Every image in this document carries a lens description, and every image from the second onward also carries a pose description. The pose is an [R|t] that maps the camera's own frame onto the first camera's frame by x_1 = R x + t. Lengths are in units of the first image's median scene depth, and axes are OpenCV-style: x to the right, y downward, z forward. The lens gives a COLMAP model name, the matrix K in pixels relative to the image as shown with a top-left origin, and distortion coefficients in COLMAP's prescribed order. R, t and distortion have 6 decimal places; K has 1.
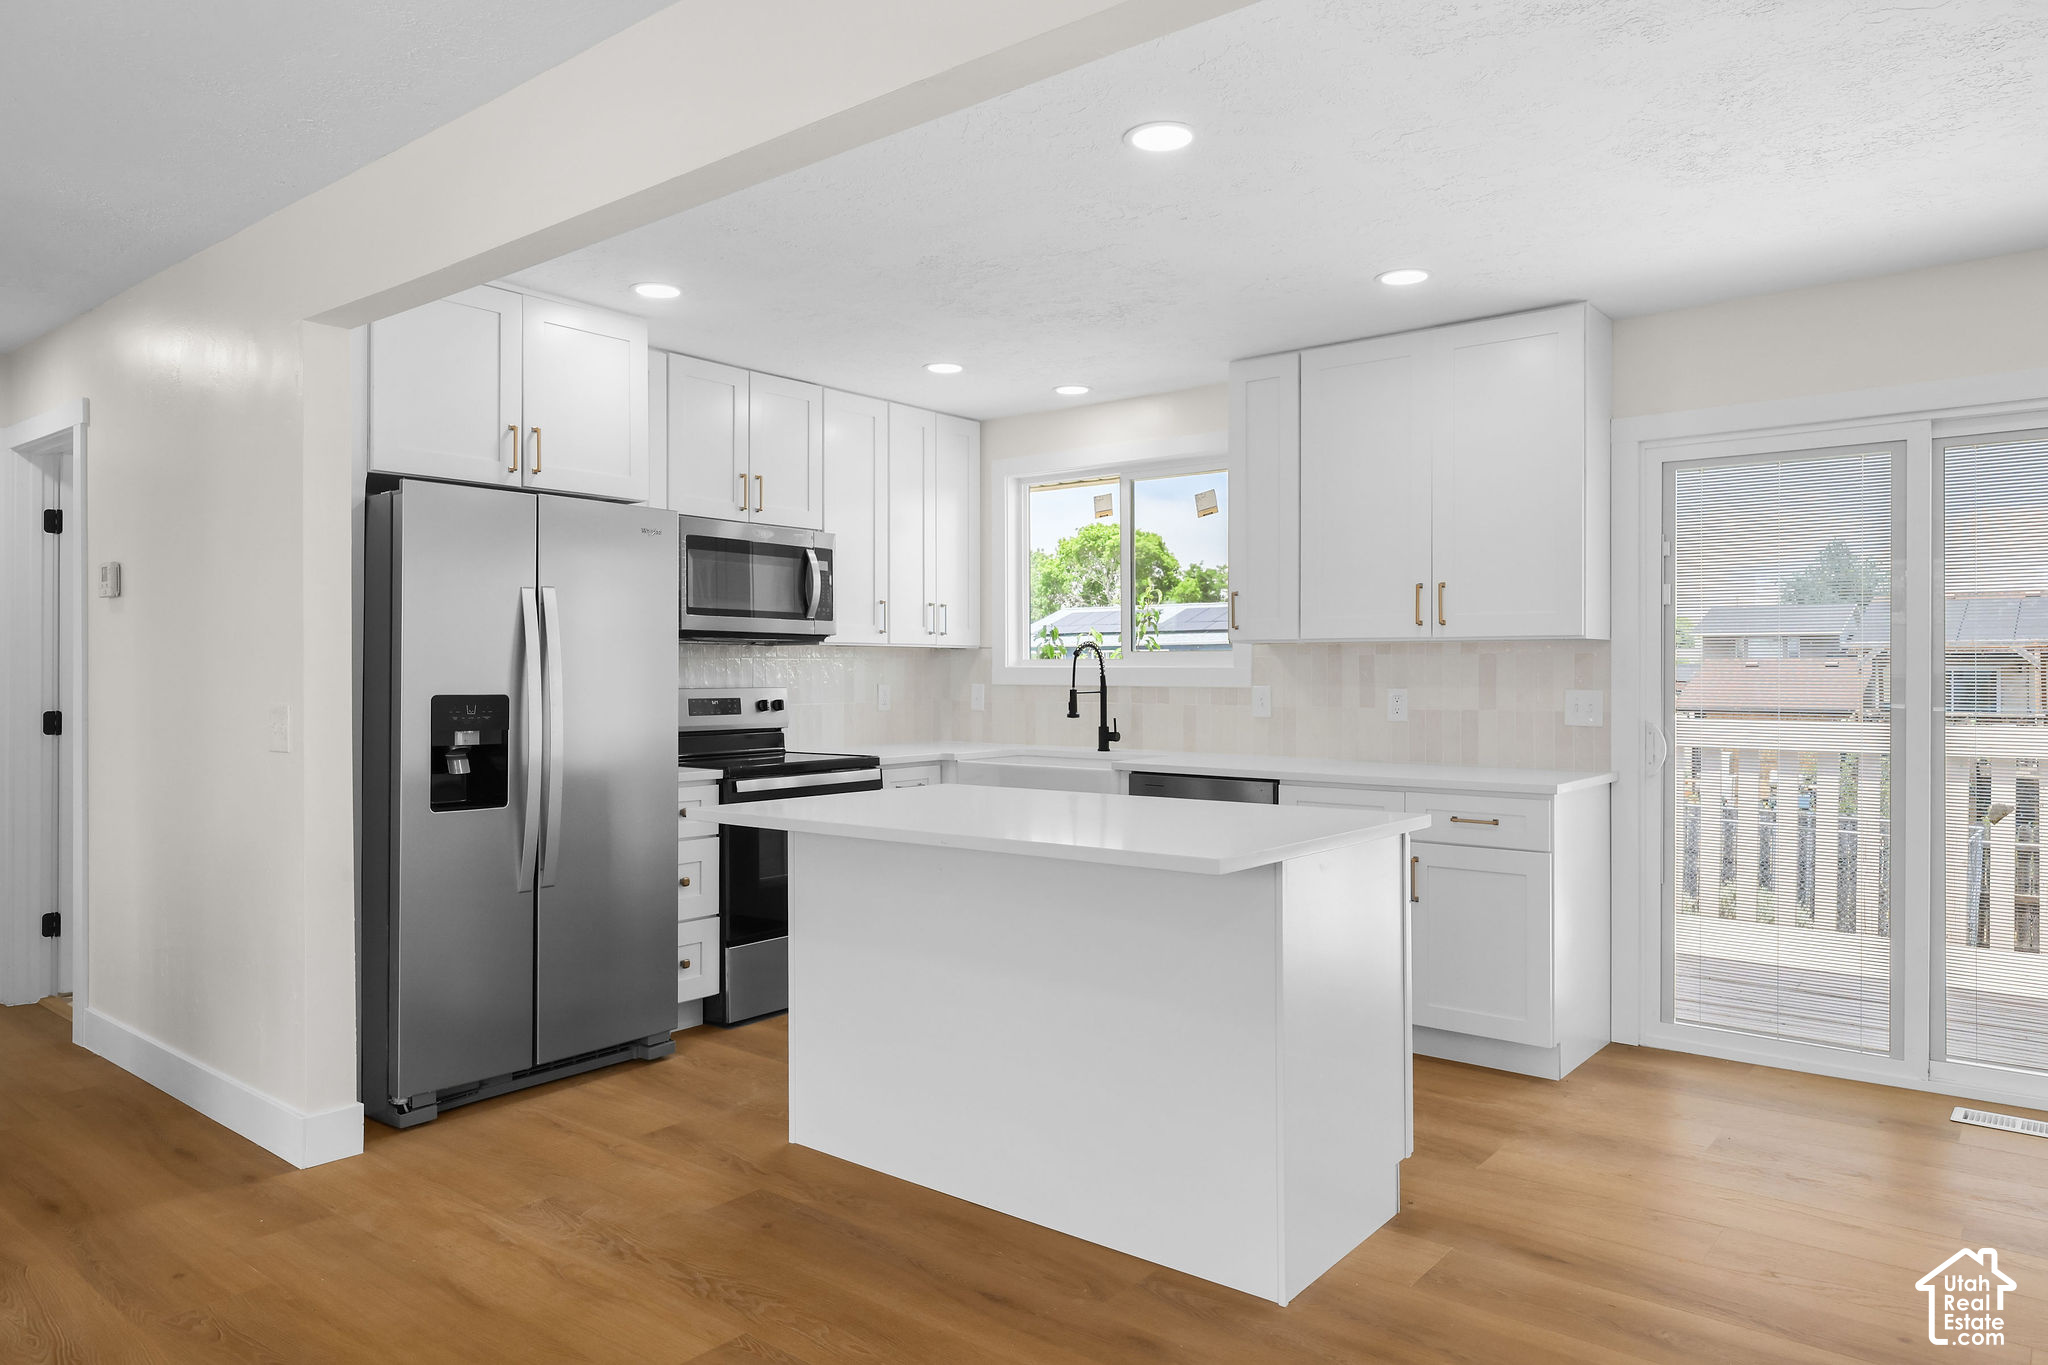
lens RADIAL K [[1306.1, 0, 1024.0], [0, 1306.1, 682.5], [0, 0, 1]] dist [0.004690, 0.000183]
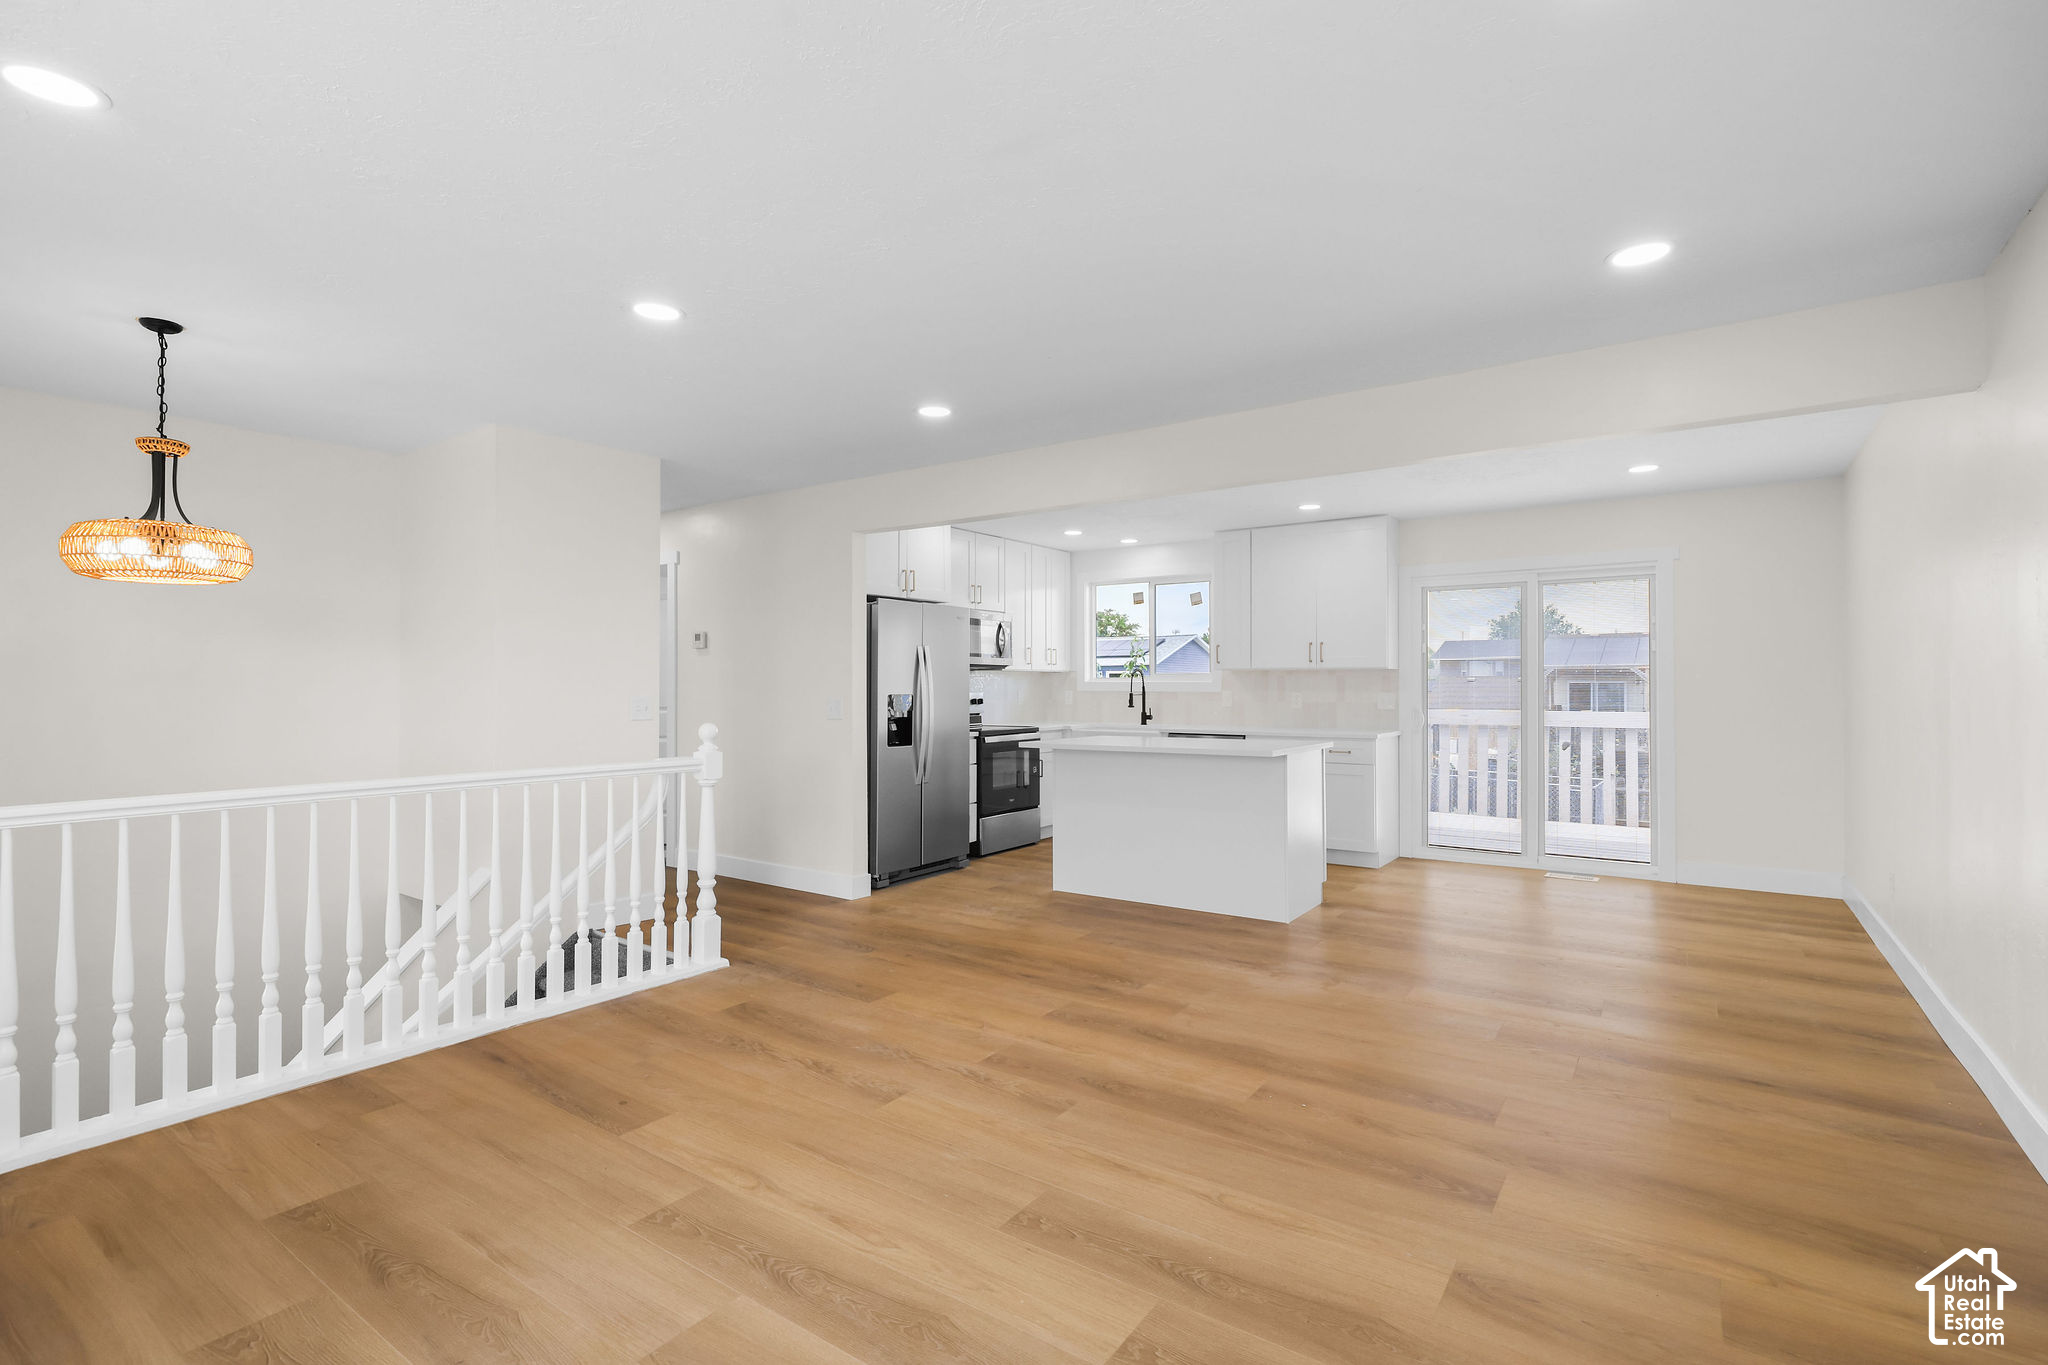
lens RADIAL K [[959.9, 0, 1024.0], [0, 959.9, 682.5], [0, 0, 1]] dist [0.003140, 0.000400]
pose [[0.997578, 0.000491, 0.069559, -0.259299], [0.000203, 0.999950, -0.009970, 0.004172], [-0.069560, 0.009960, 0.997528, -0.501451]]
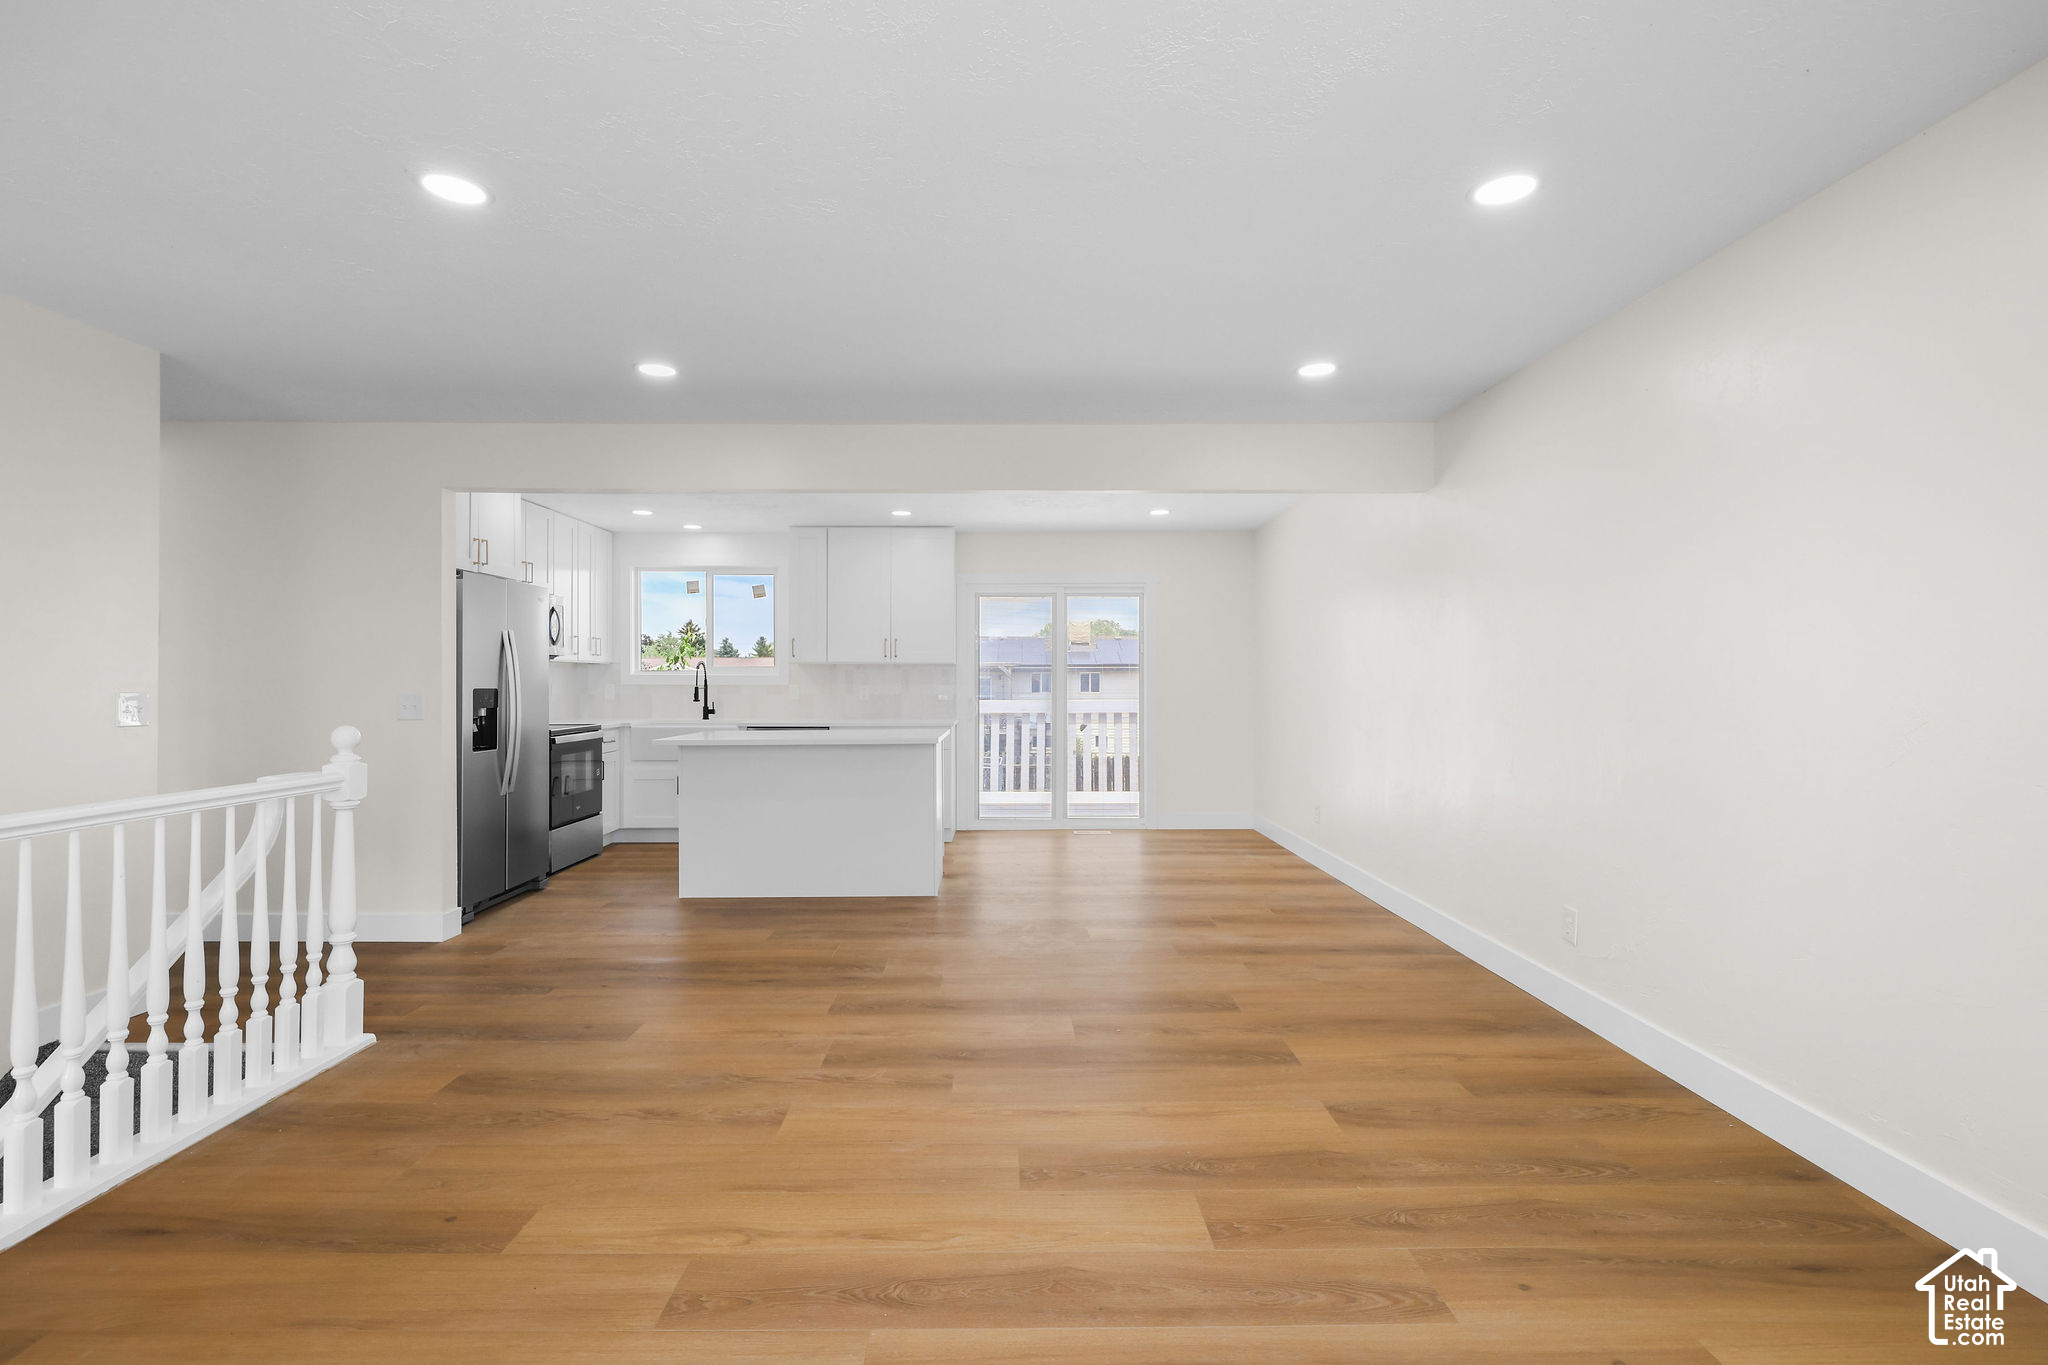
lens RADIAL K [[951.2, 0, 1024.0], [0, 951.2, 682.5], [0, 0, 1]] dist [0.001074, 0.000040]
pose [[0.766281, -0.001001, 0.642505, -0.555966], [0.004038, 0.999987, -0.003258, 0.006659], [-0.642493, 0.005091, 0.766275, -0.406790]]
